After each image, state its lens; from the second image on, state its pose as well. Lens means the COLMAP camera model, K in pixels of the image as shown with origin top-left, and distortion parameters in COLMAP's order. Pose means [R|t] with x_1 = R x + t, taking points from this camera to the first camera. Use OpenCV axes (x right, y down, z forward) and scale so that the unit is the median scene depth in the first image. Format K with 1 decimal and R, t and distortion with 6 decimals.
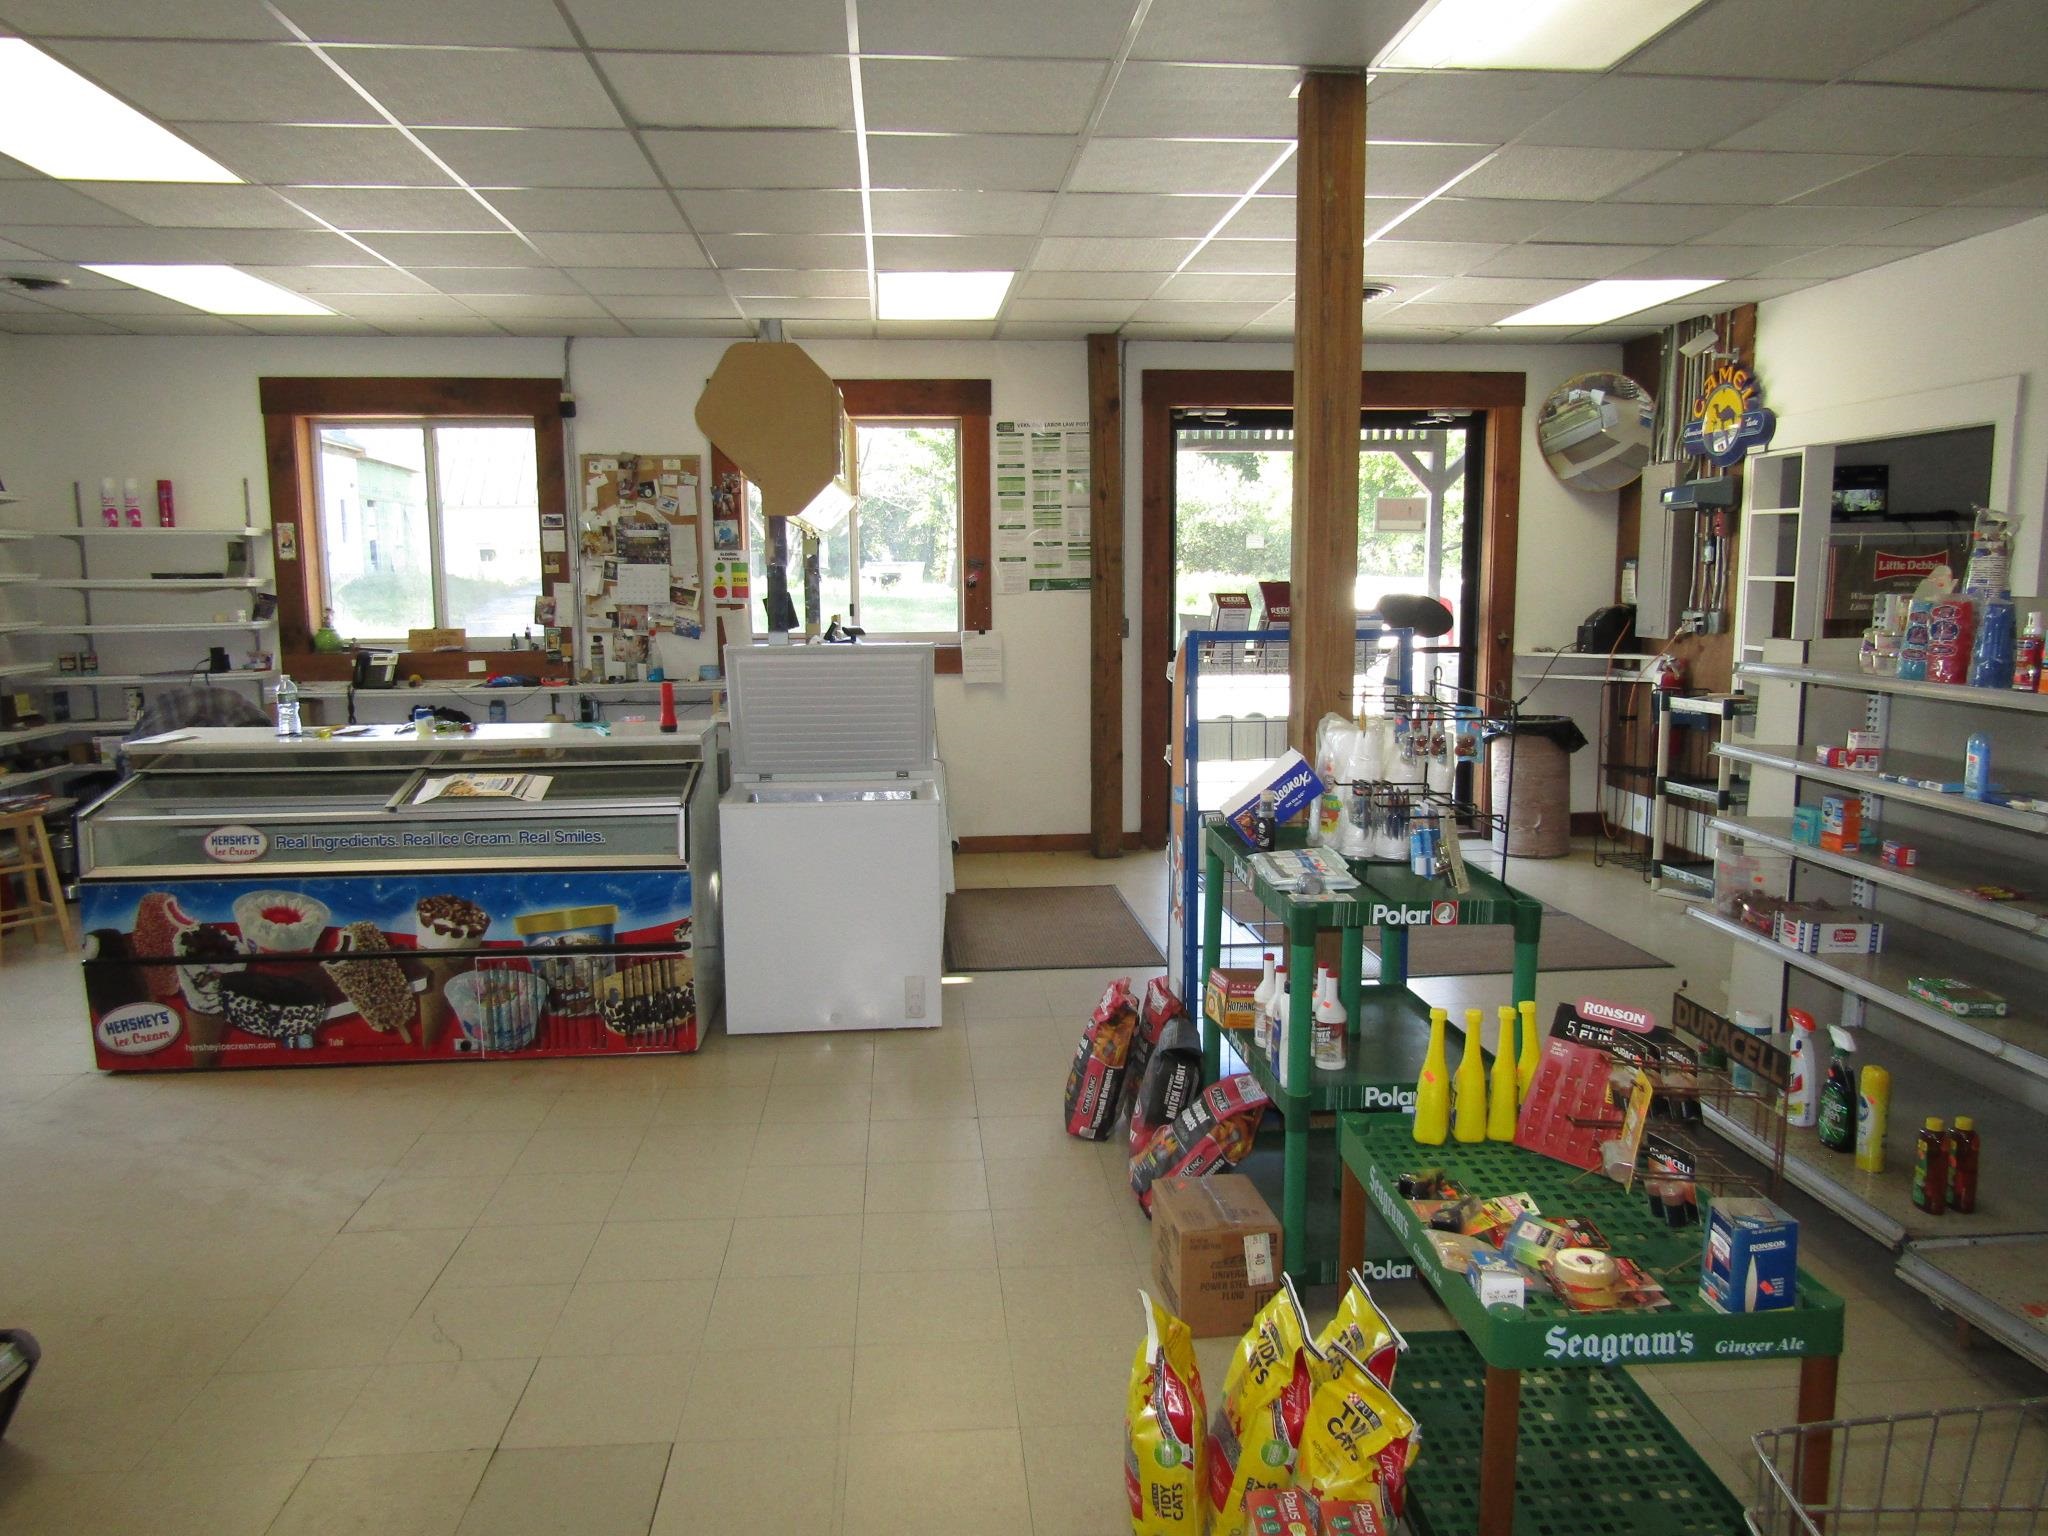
lens RADIAL K [[1452.5, 0, 1027.2], [0, 1452.5, 770.0], [0, 0, 1]] dist [-0.017727, 0.008151]
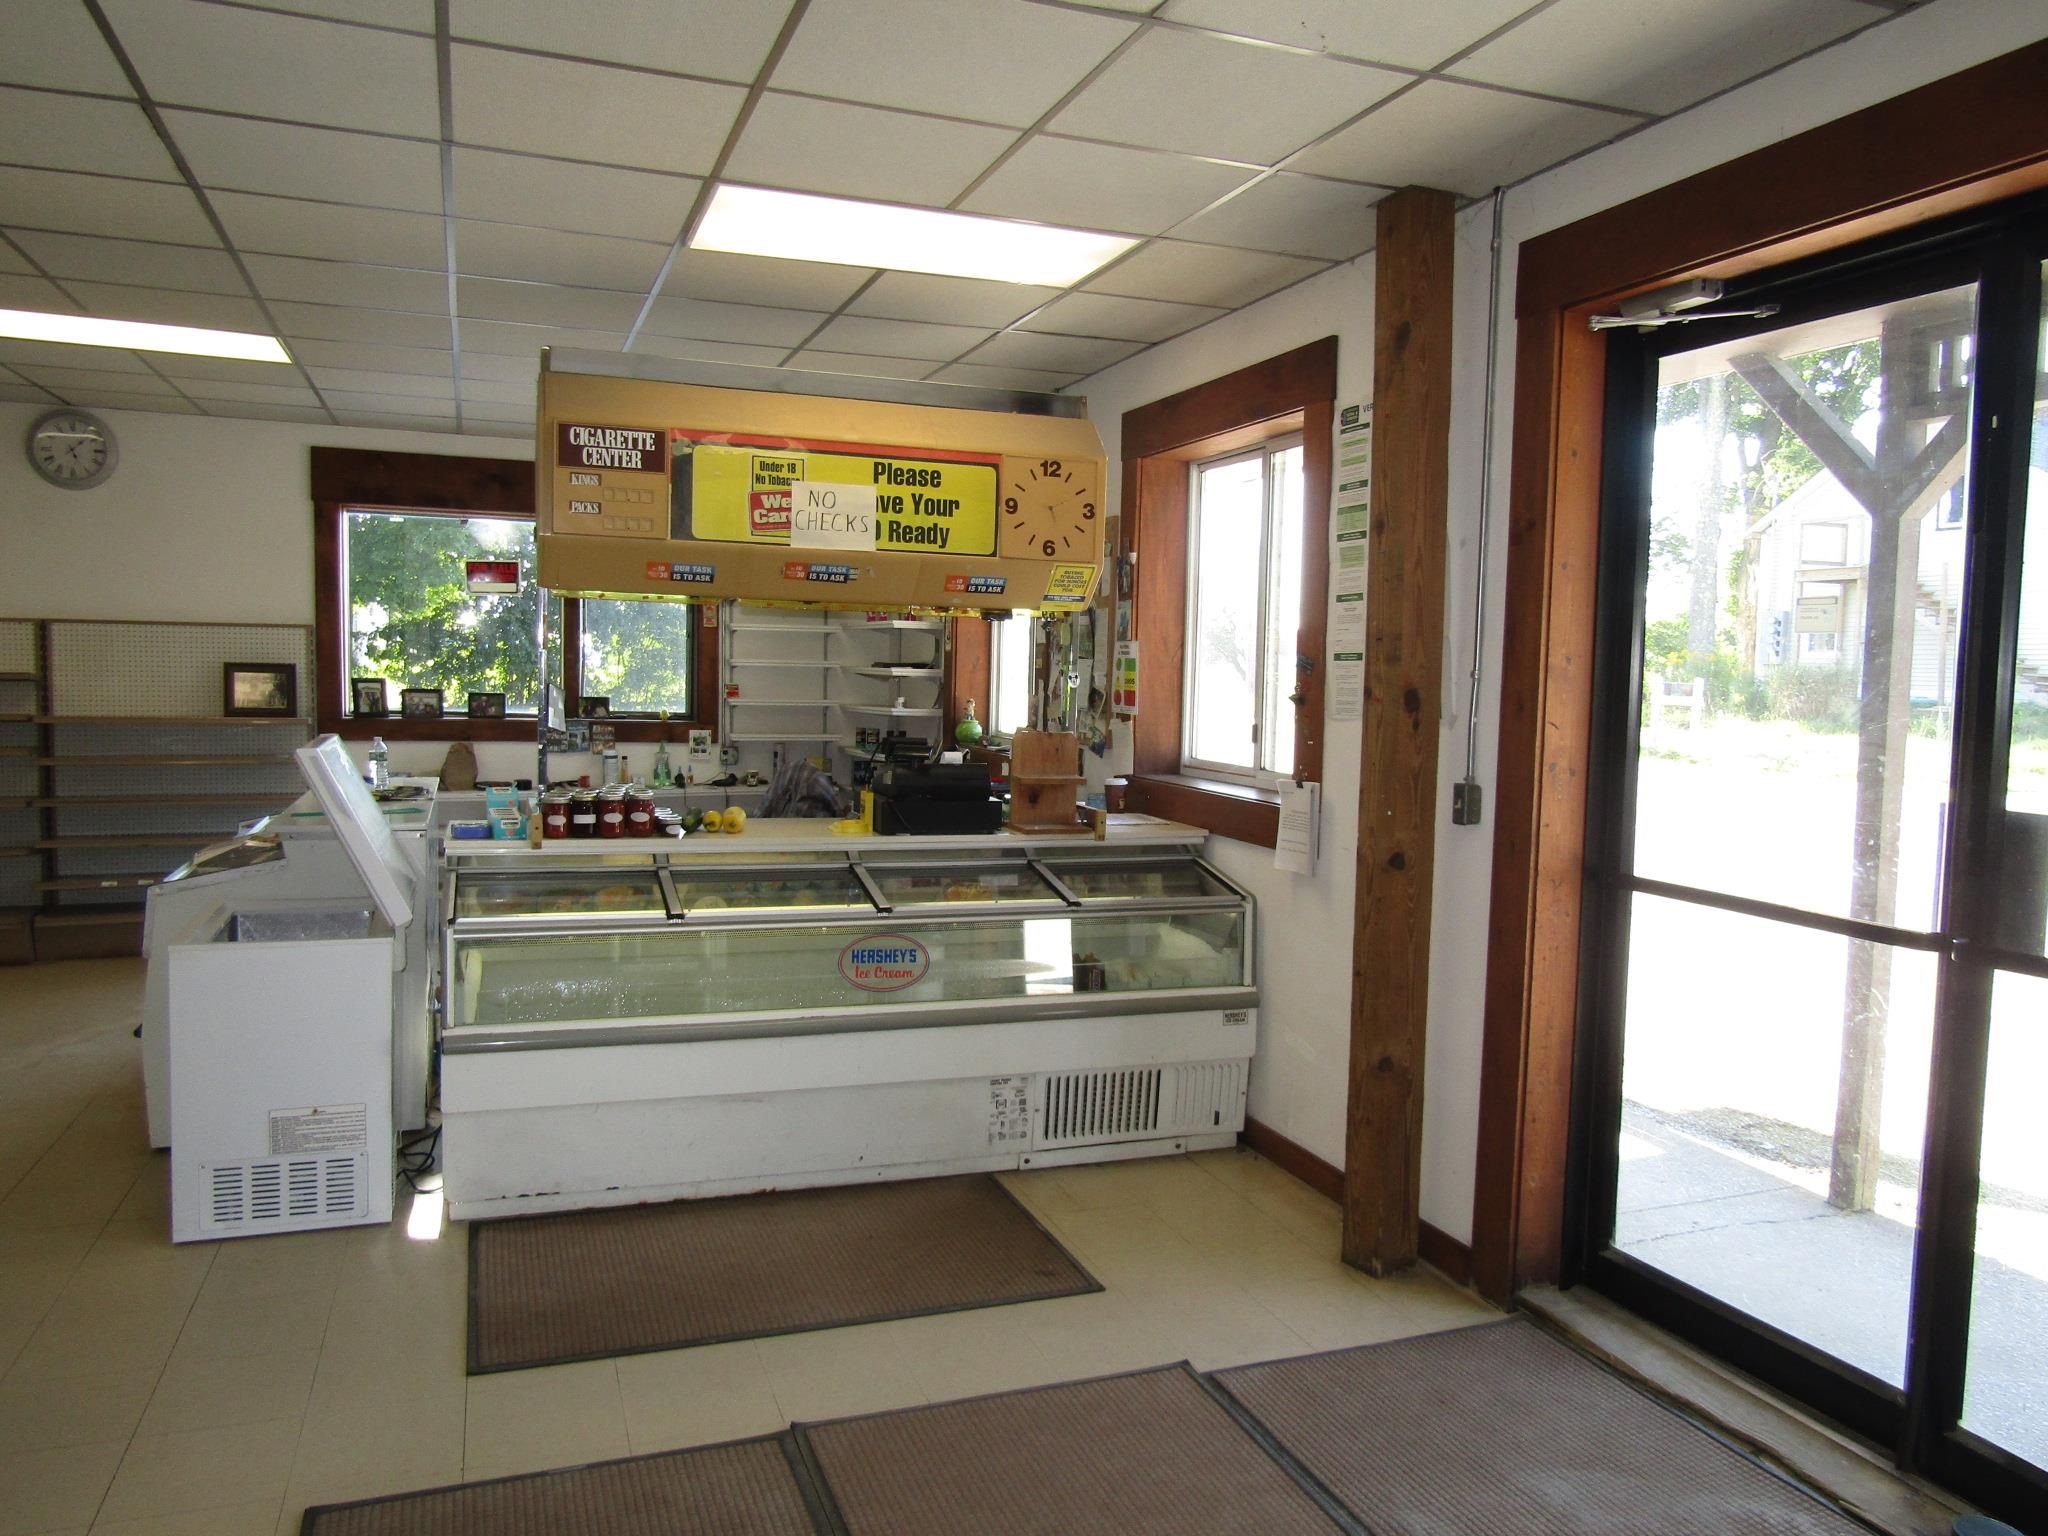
lens RADIAL K [[1452.5, 0, 1020.3], [0, 1452.5, 768.1], [0, 0, 1]] dist [-0.017727, 0.008151]
pose [[0.256089, 0.078676, -0.963446, 0.487057], [-0.157279, 0.986793, 0.038777, -0.107218], [0.953772, 0.141599, 0.265081, 0.754442]]
